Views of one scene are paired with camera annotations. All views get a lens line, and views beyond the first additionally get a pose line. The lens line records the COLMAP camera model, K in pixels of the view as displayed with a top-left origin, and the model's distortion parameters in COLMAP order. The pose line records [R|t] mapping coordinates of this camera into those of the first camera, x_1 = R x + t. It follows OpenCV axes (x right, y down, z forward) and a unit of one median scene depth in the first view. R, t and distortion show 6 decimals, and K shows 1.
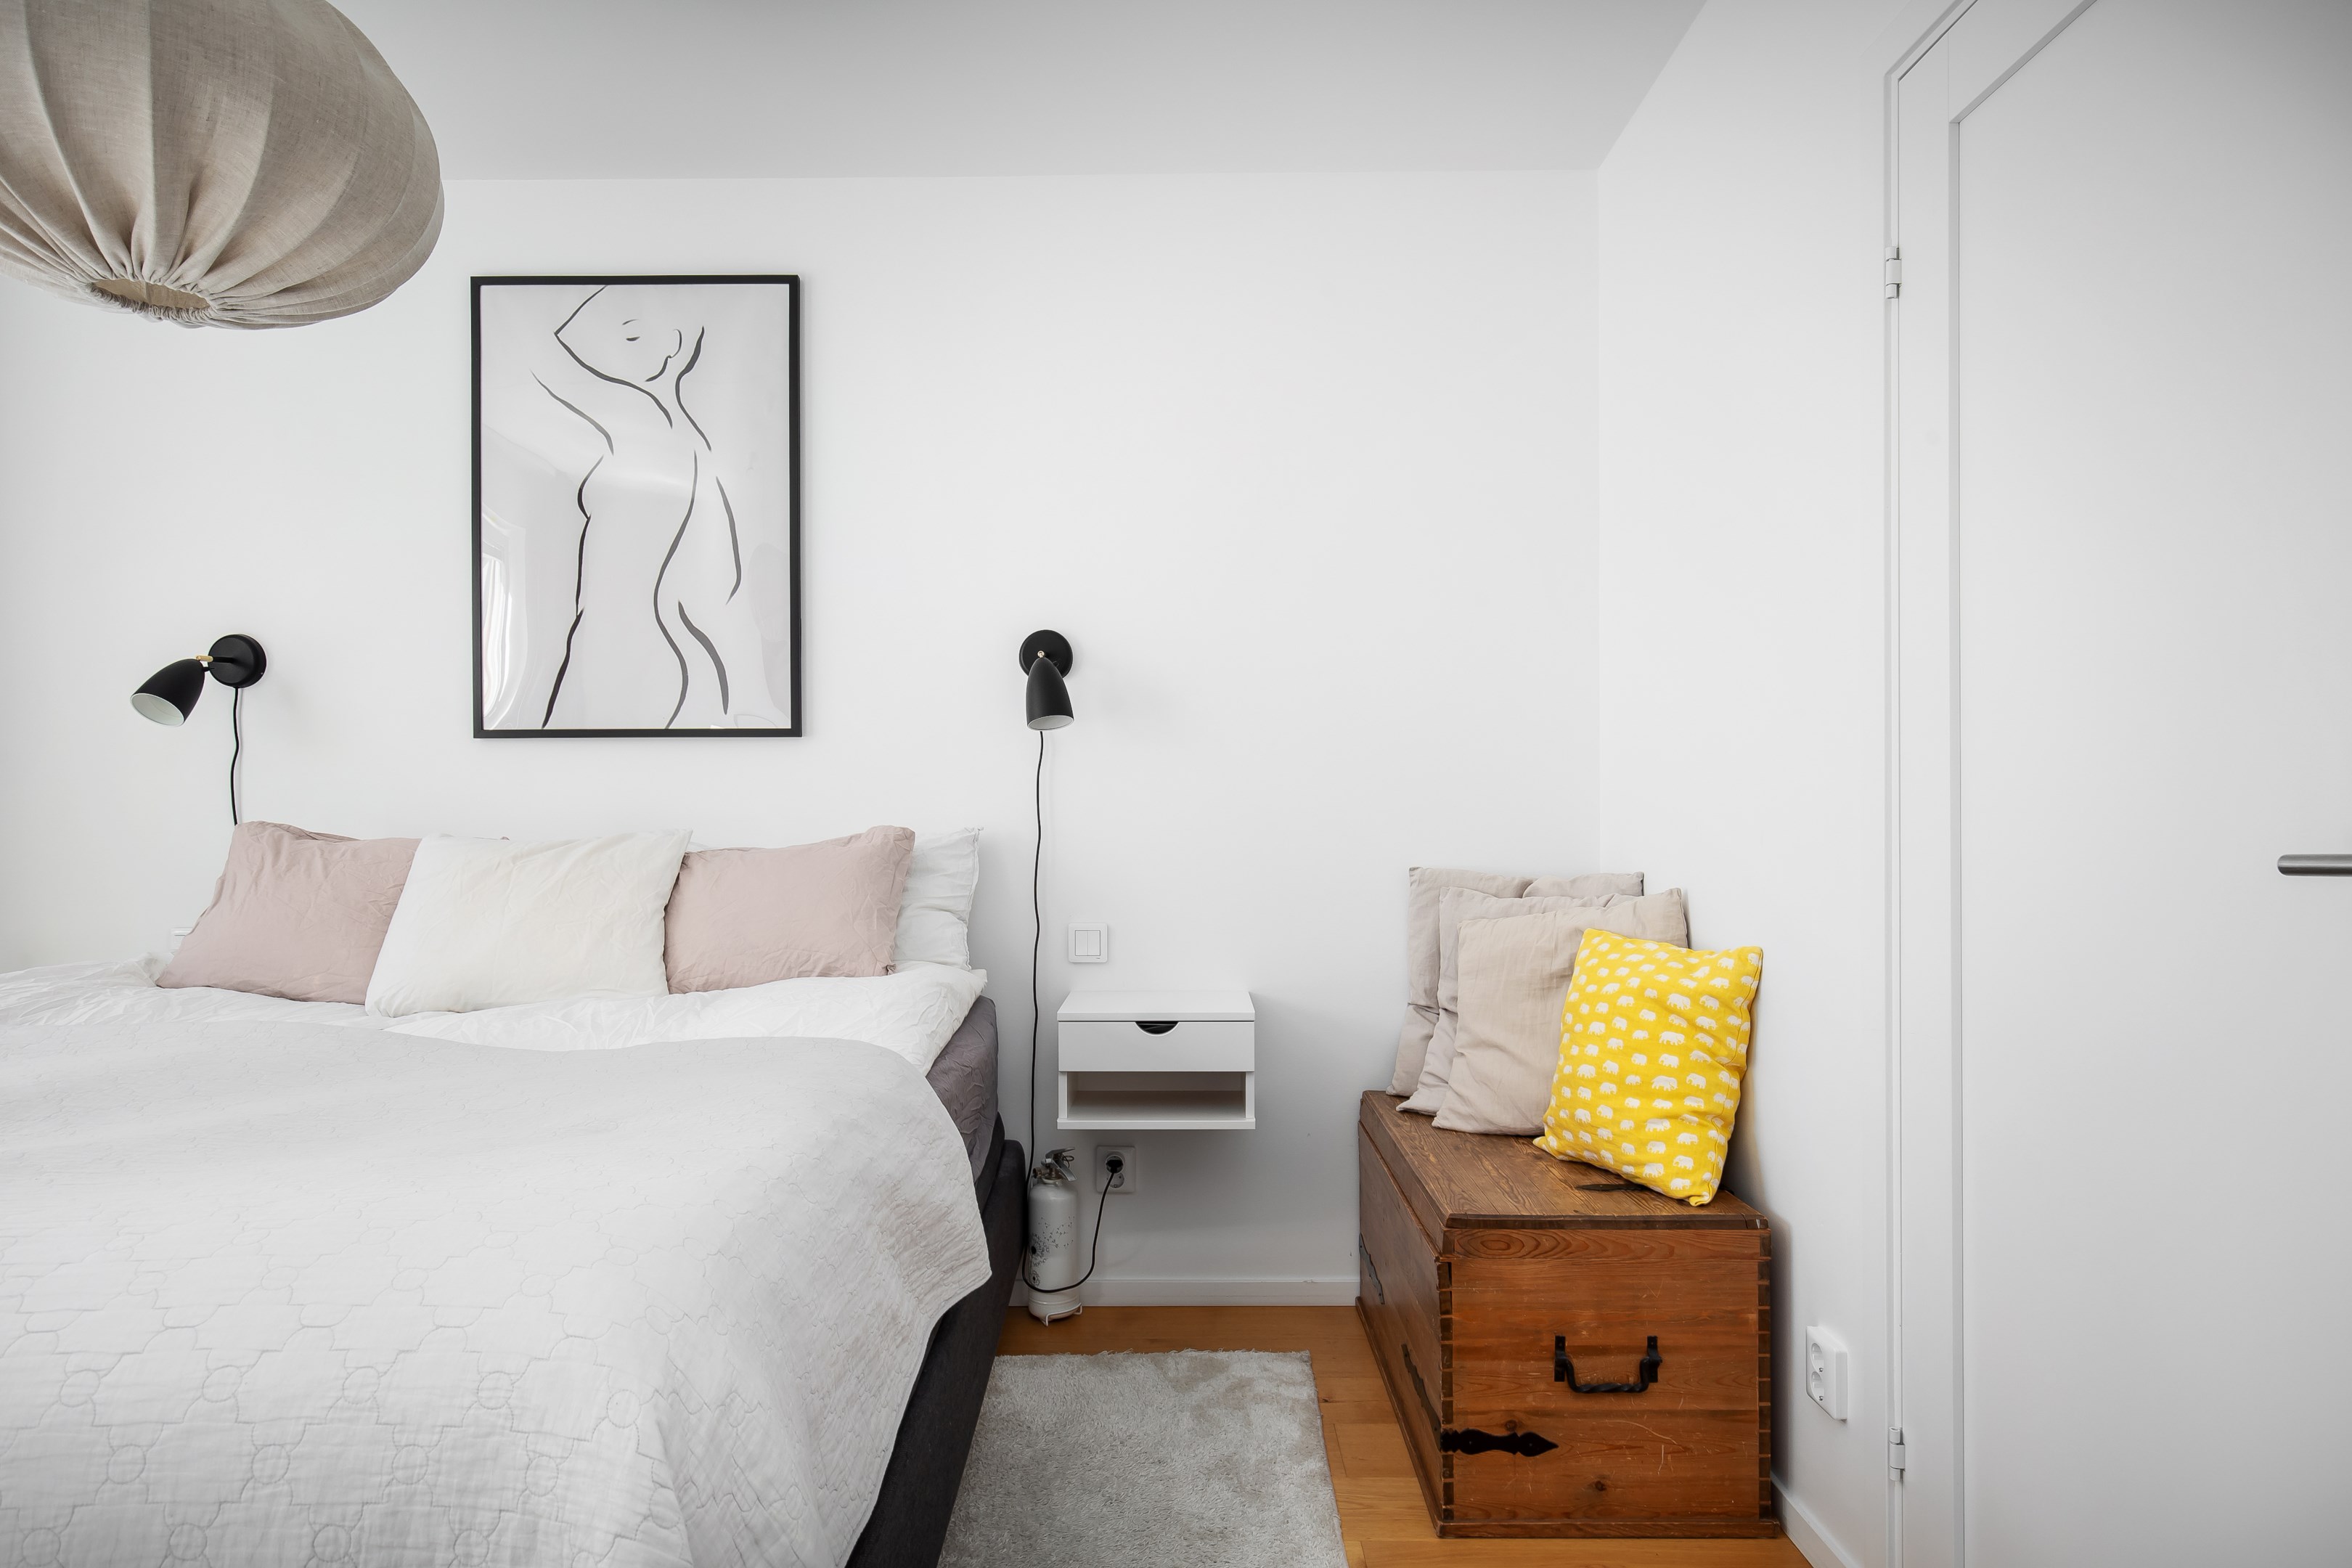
lens RADIAL K [[1293.7, 0, 1171.3], [0, 1293.7, 802.4], [0, 0, 1]] dist [0.005209, -0.000205]
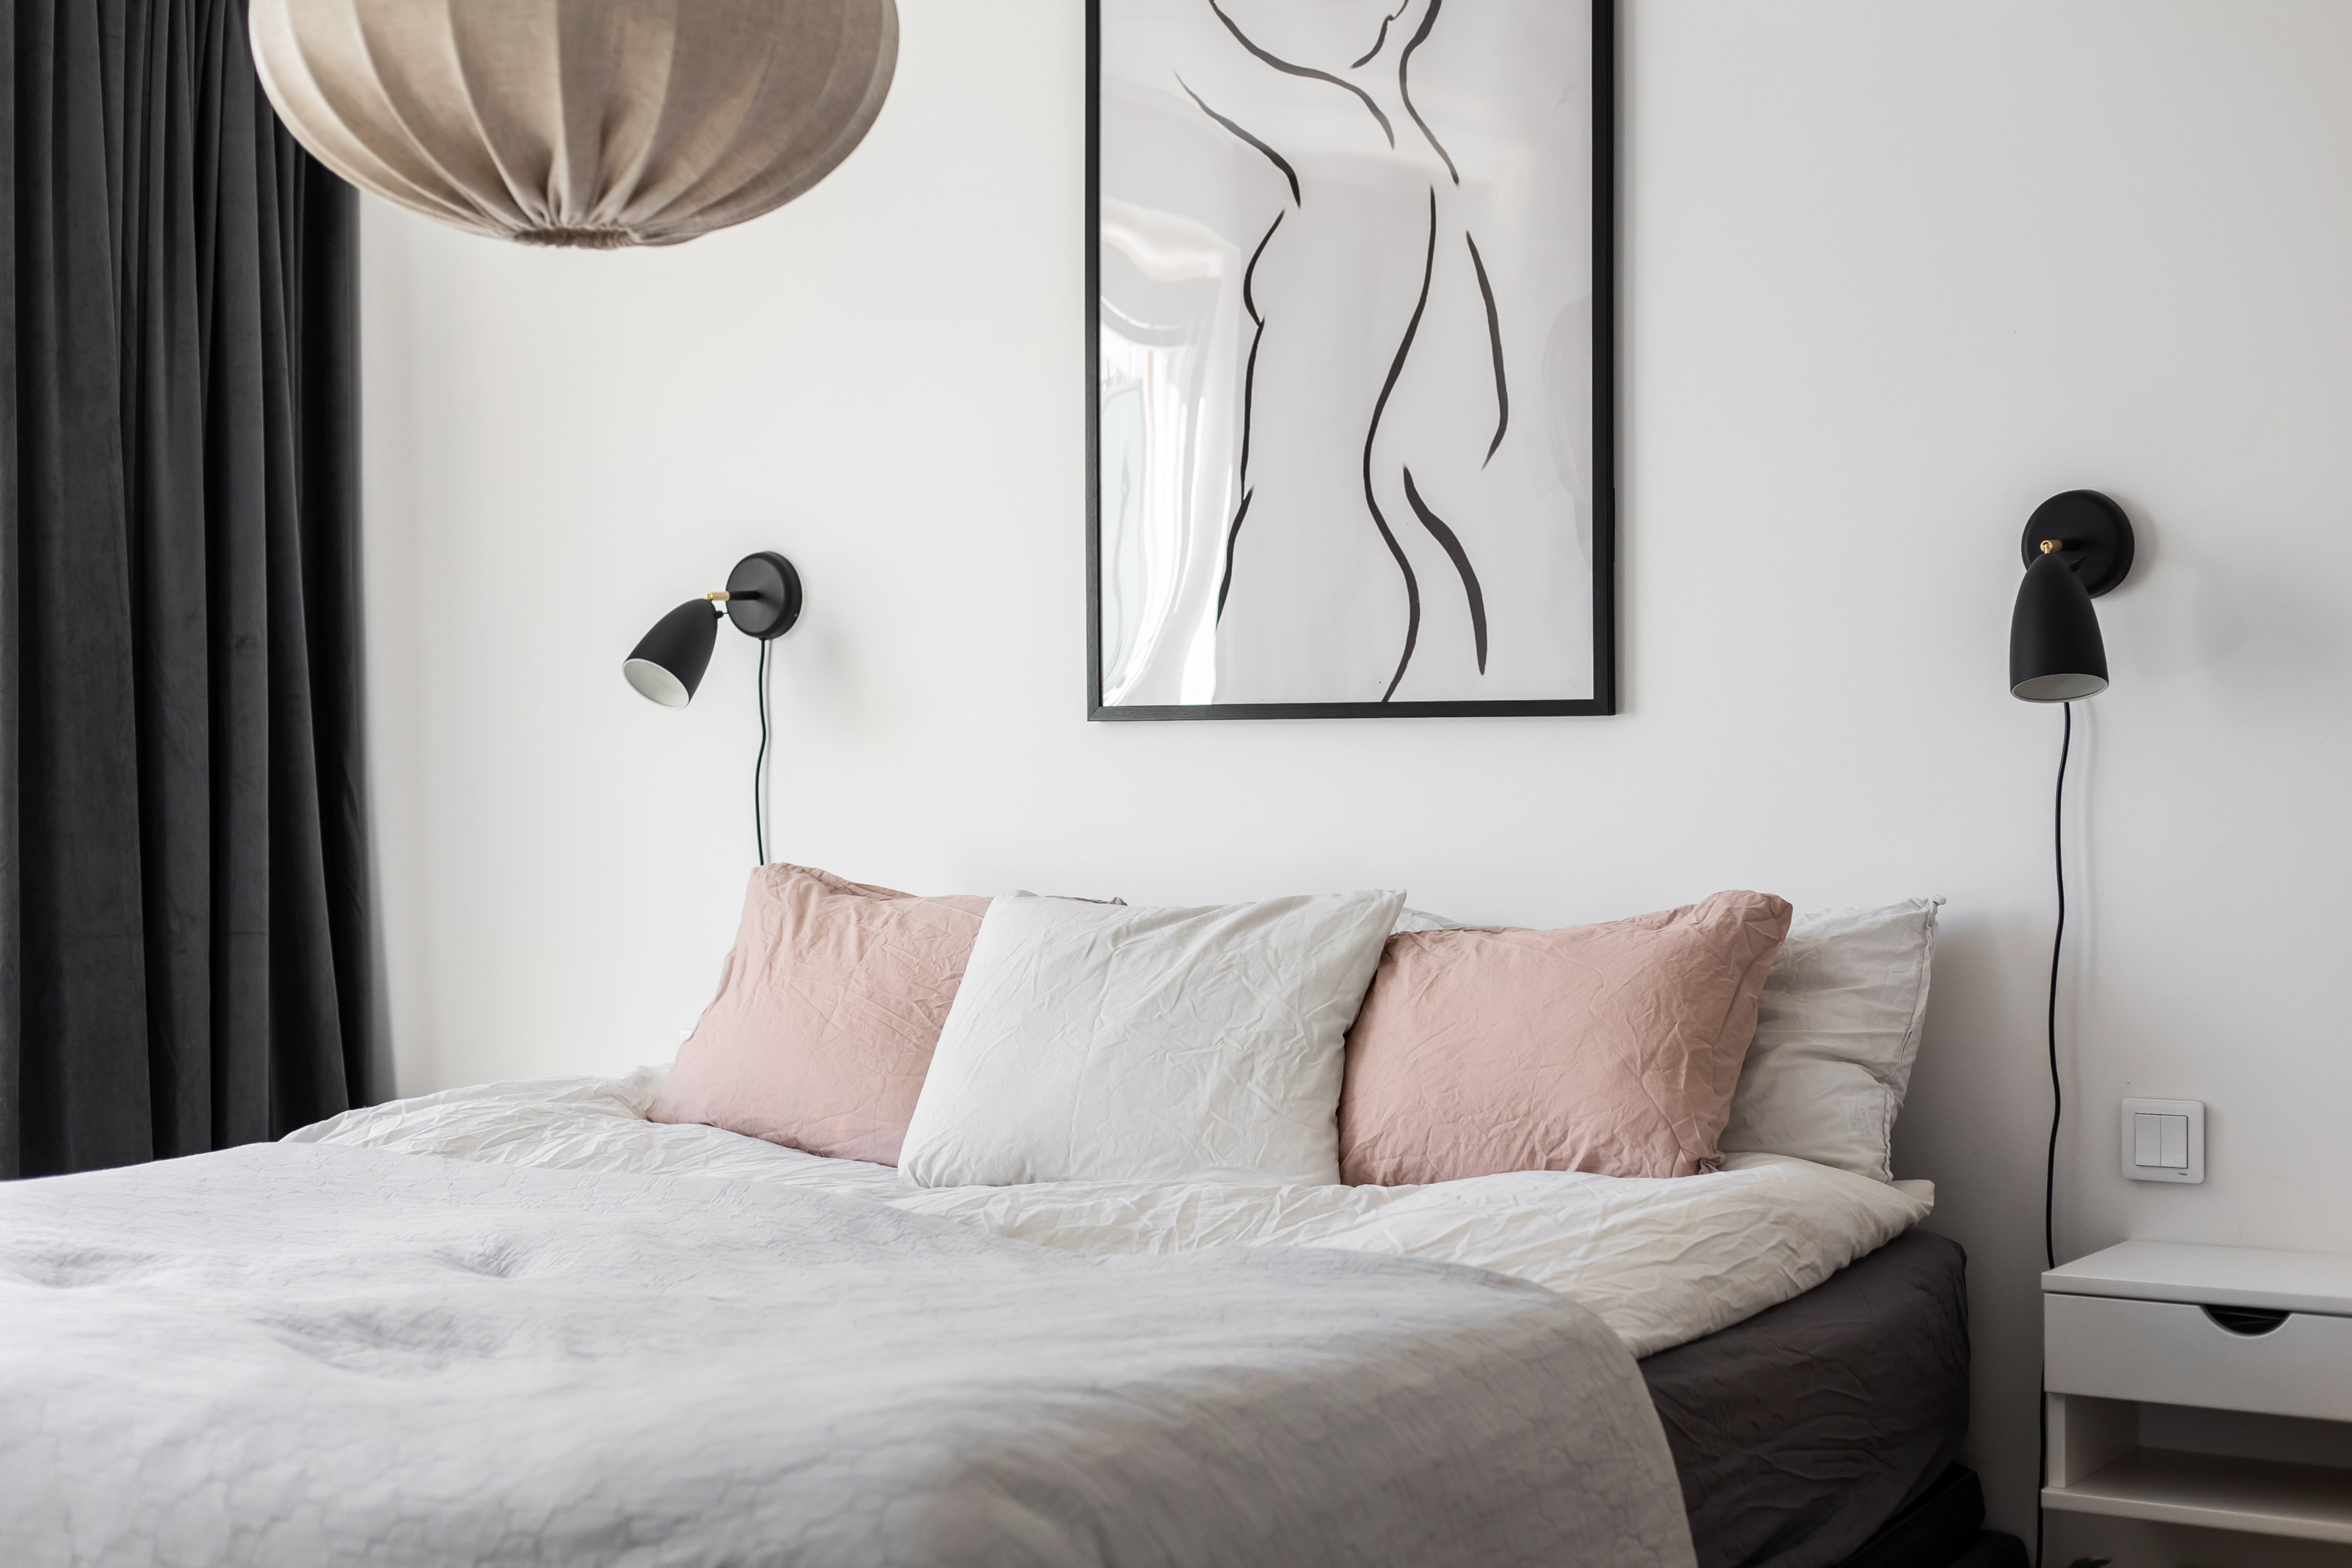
lens RADIAL K [[3400.3, 0, 1176.0], [0, 3400.3, 784.0], [0, 0, 1]] dist [0.001347, 0.053009]
pose [[0.854965, 0.004650, -0.518665, 0.306315], [-0.001622, 0.999979, 0.006292, -0.034791], [0.518683, -0.004538, 0.854954, -0.295612]]
